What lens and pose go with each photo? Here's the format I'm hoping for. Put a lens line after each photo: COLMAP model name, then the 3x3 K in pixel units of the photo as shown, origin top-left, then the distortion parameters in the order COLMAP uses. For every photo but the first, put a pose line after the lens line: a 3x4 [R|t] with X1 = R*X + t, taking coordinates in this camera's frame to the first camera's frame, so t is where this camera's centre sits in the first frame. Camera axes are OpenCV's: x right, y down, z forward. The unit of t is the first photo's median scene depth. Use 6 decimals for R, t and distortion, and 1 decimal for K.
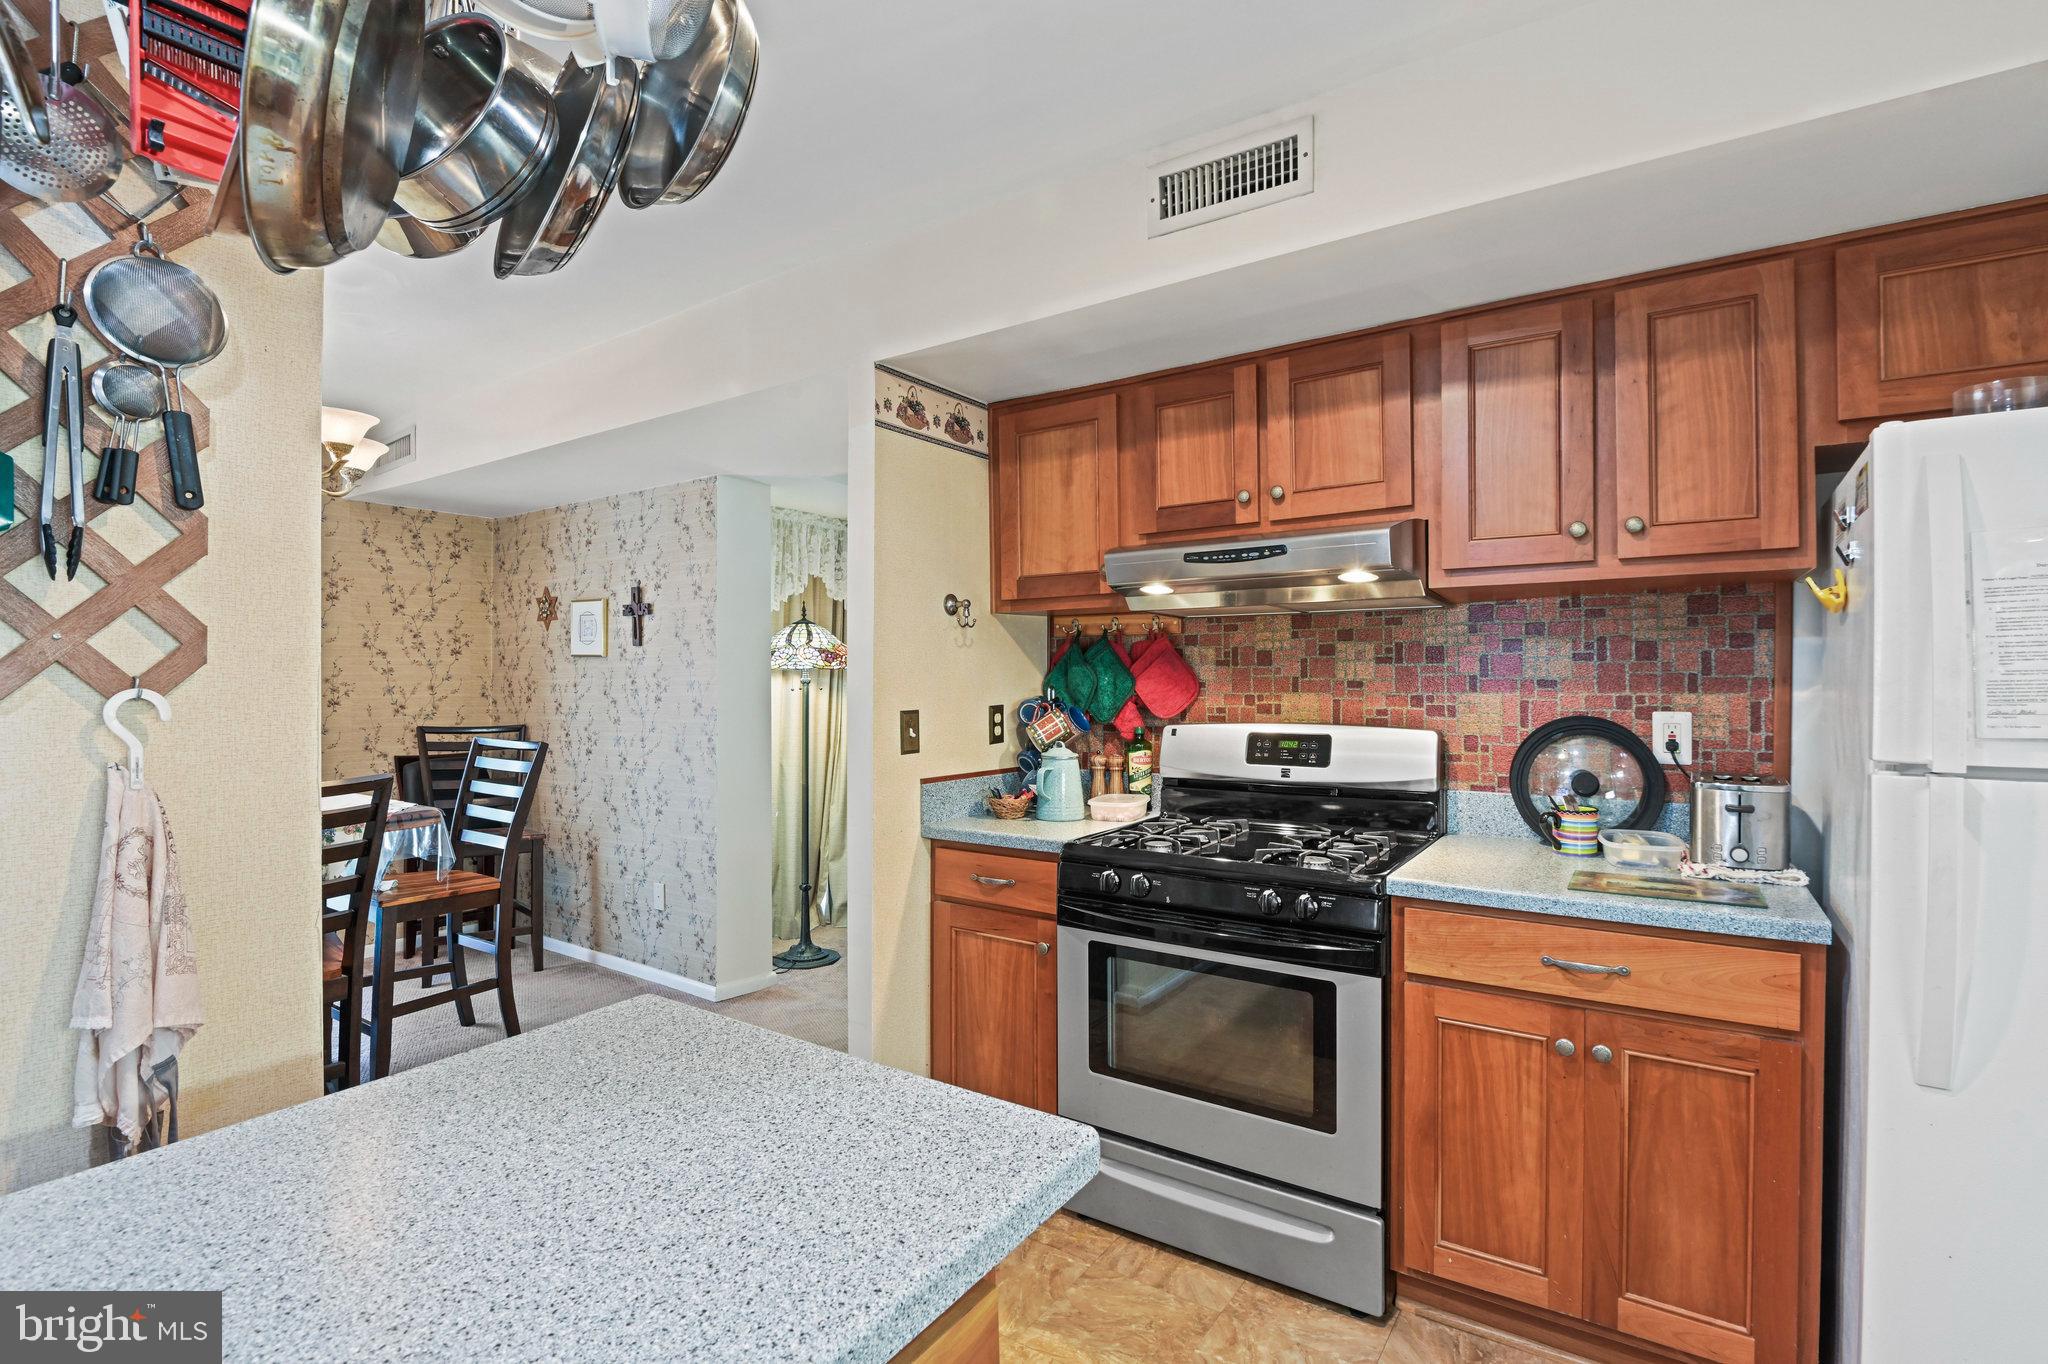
lens RADIAL K [[955.7, 0, 1024.0], [0, 955.7, 682.0], [0, 0, 1]] dist [0.000348, -0.000033]
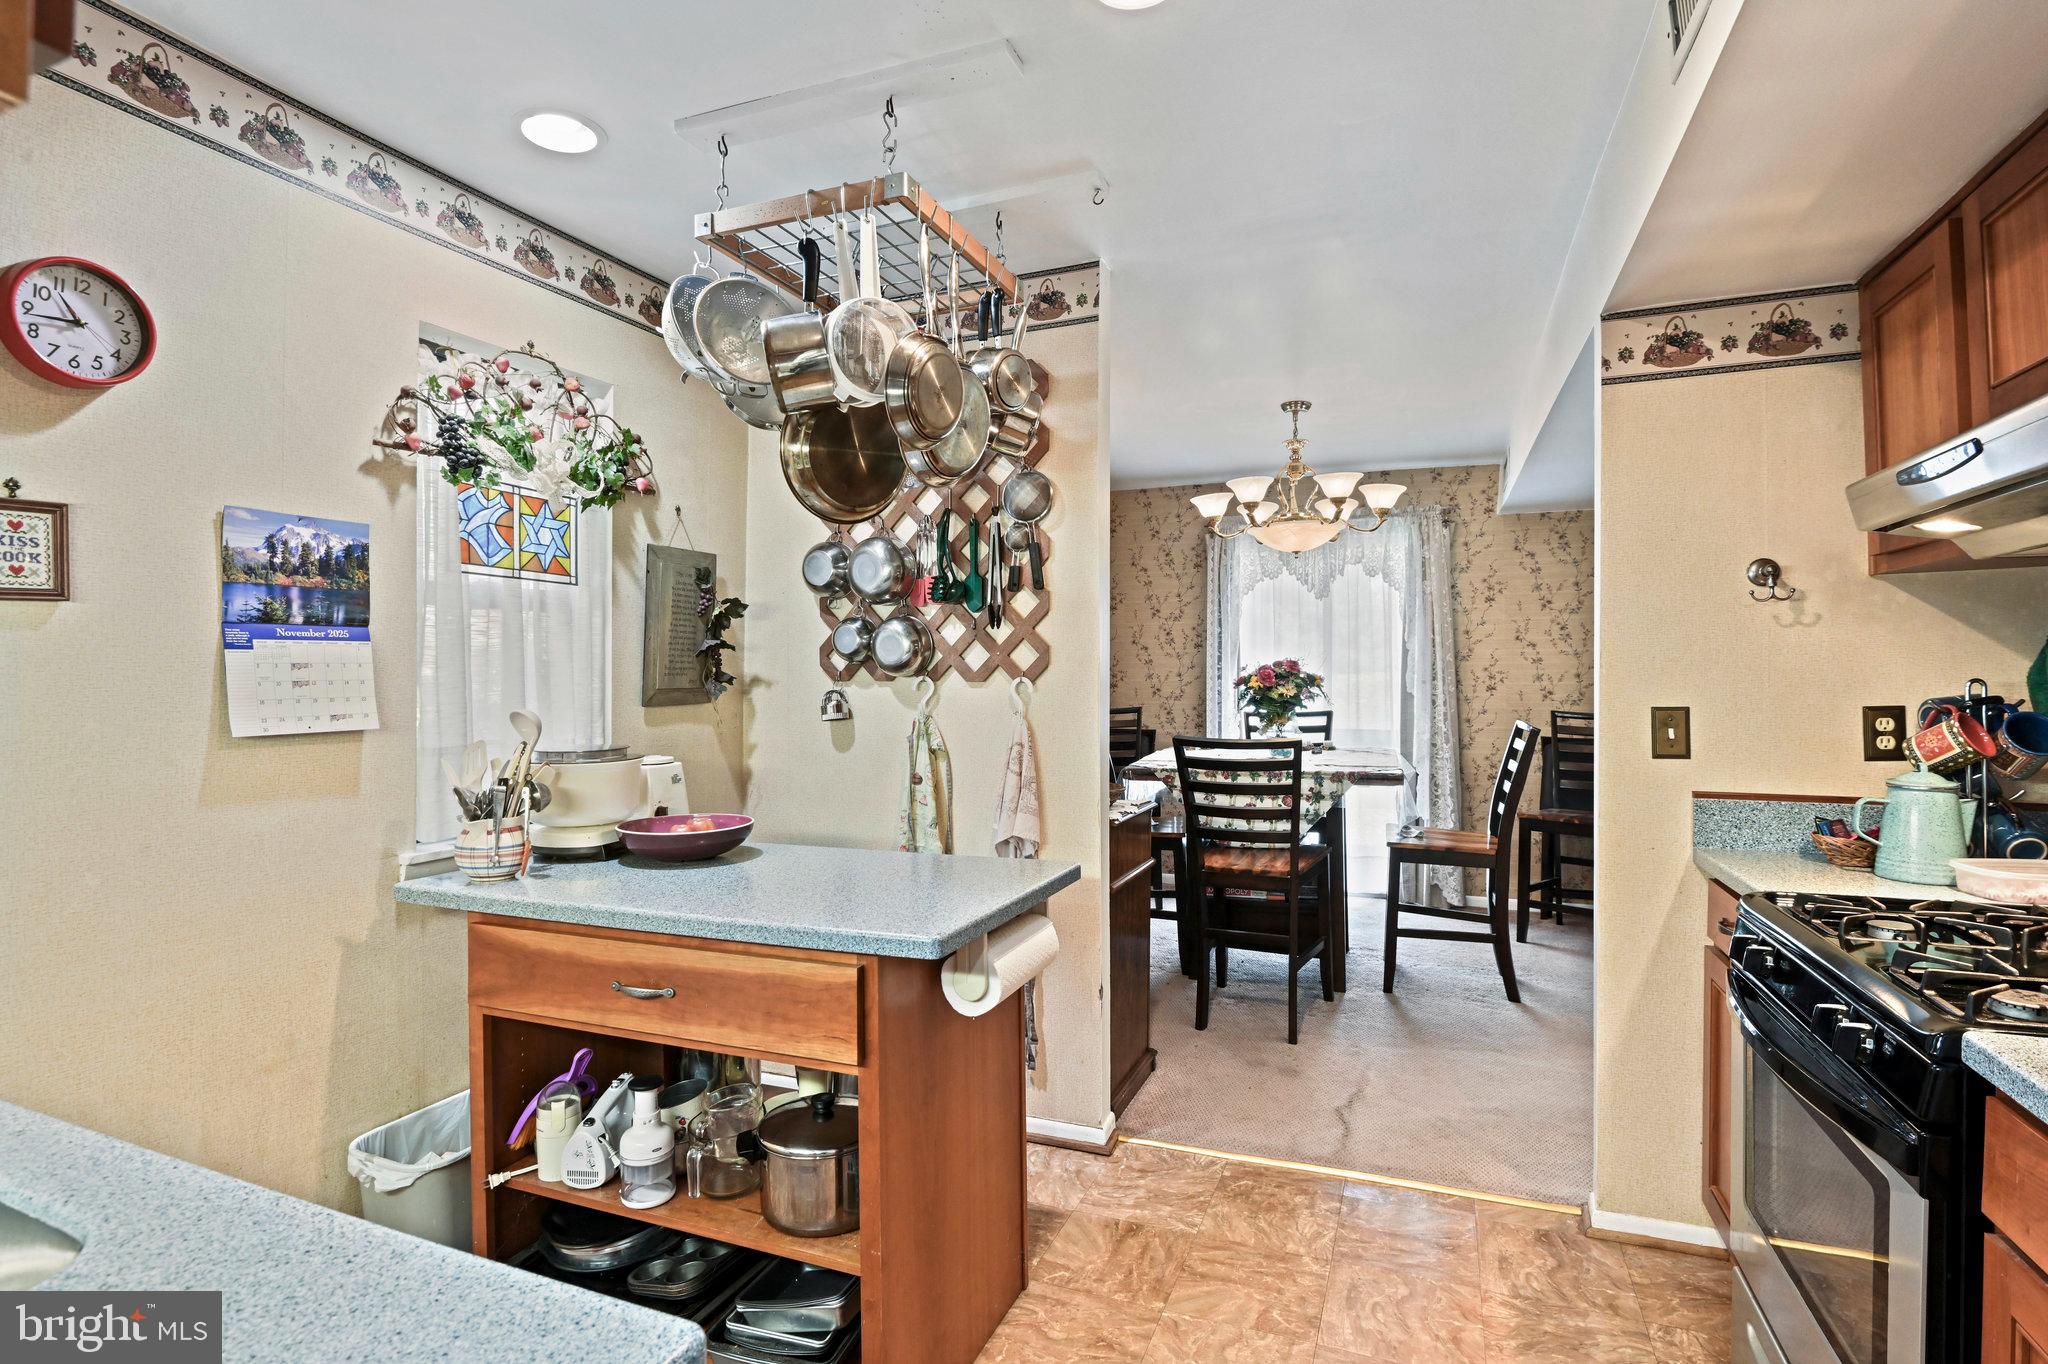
lens RADIAL K [[1017.5, 0, 1024.0], [0, 1017.5, 682.0], [0, 0, 1]] dist [-0.001438, -0.000491]
pose [[0.215690, 0.010923, -0.976401, 0.590274], [0.004143, 0.999918, 0.012102, -0.005157], [0.976453, -0.006655, 0.215627, 0.240543]]
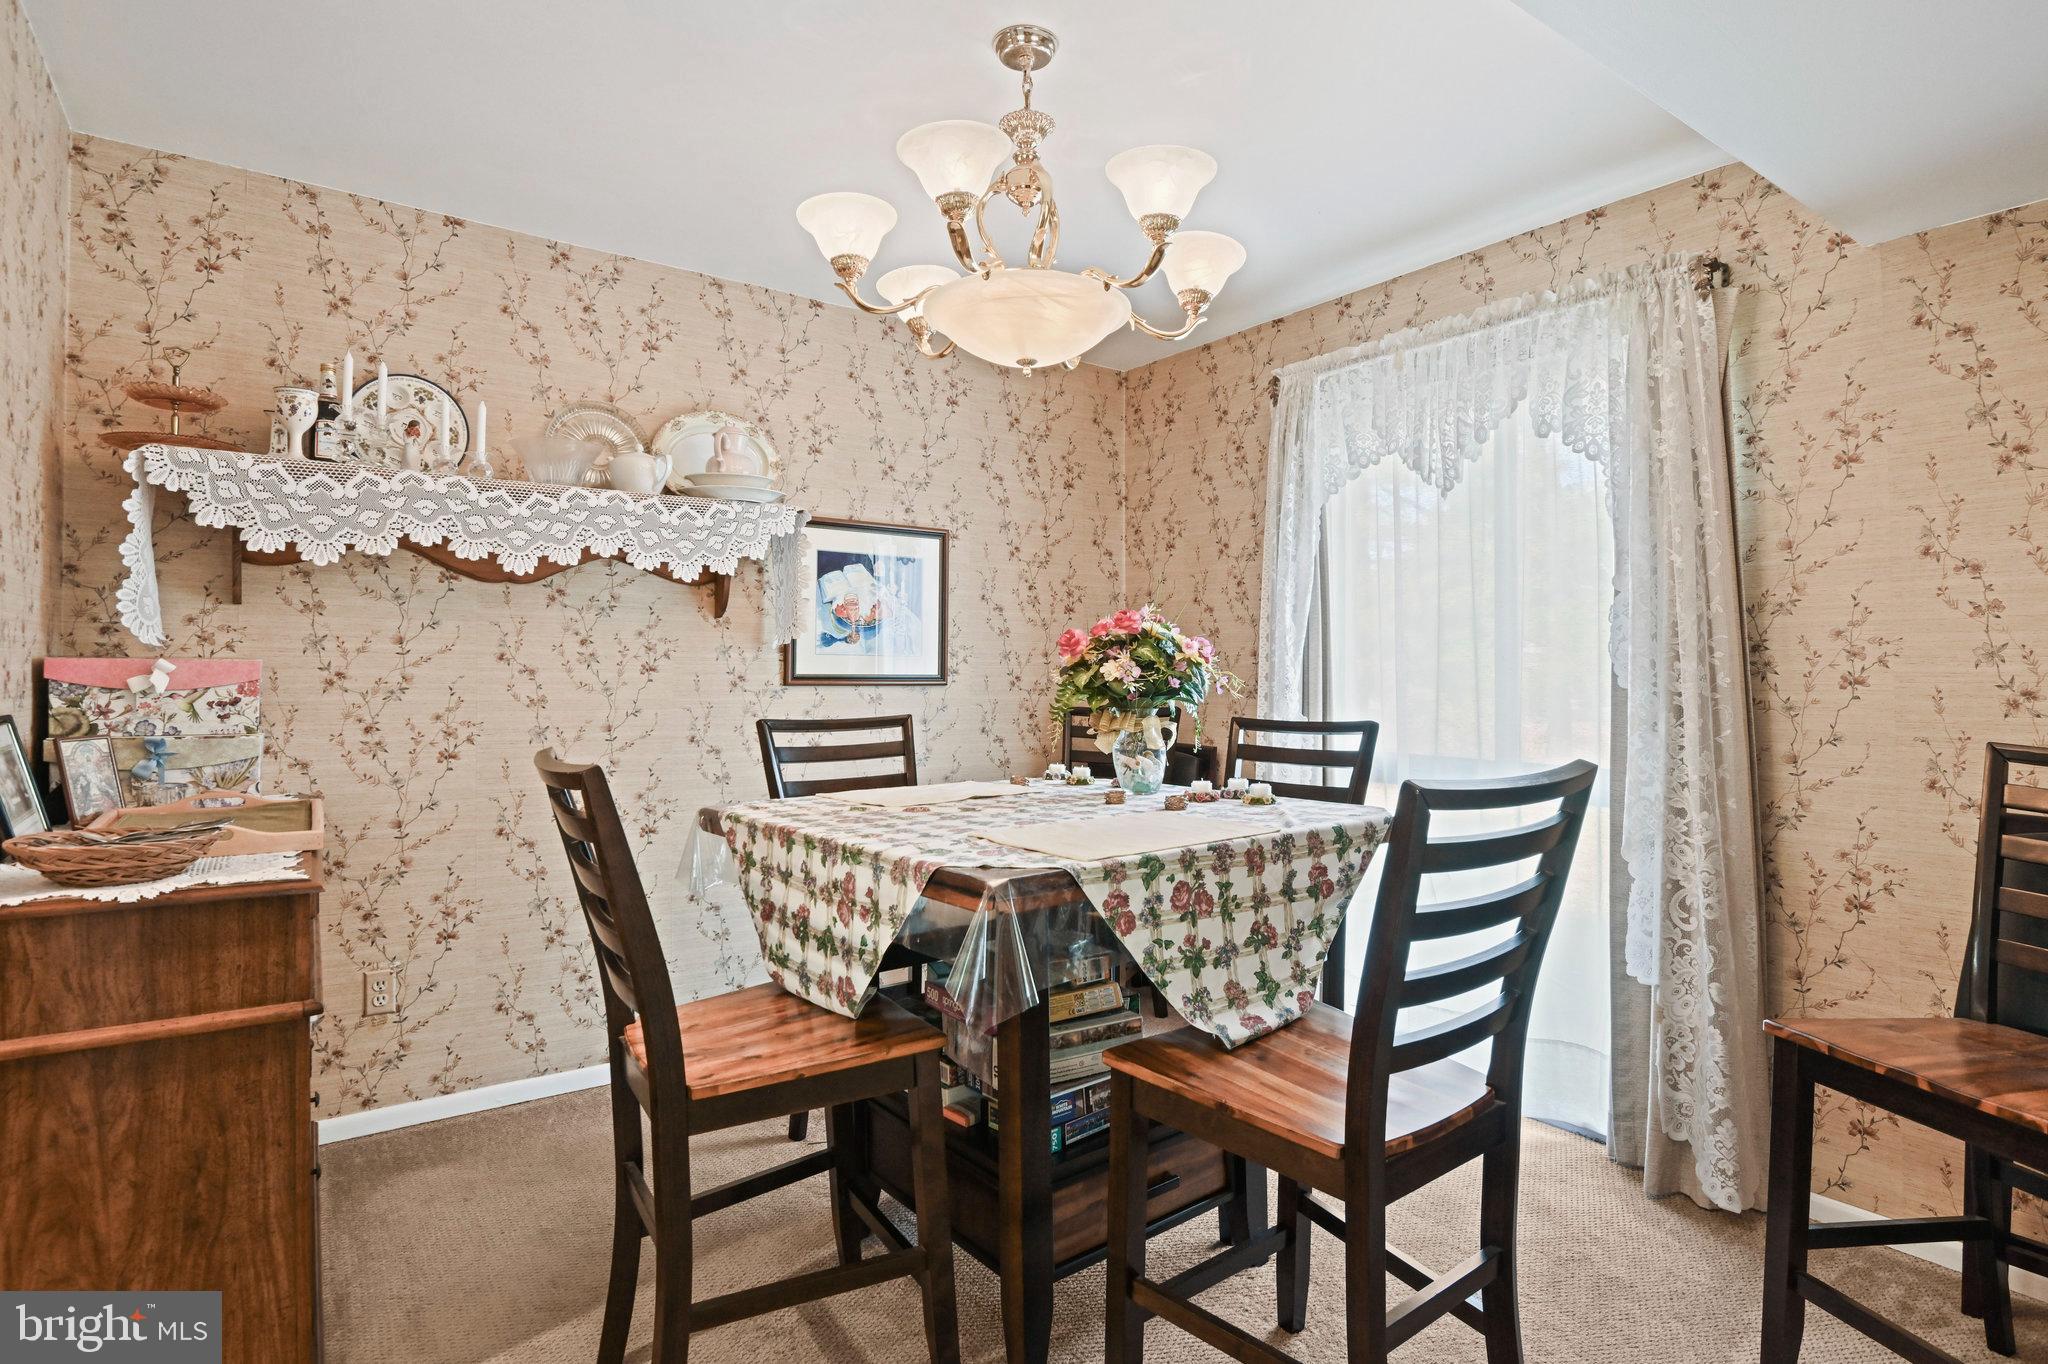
lens RADIAL K [[1042.7, 0, 1024.0], [0, 1042.7, 682.0], [0, 0, 1]] dist [-0.032939, 0.001197]
pose [[-0.369386, 0.006422, -0.929254, -0.142409], [-0.005813, 0.999941, 0.009222, 0.030981], [0.929258, 0.008808, -0.369327, 1.218319]]
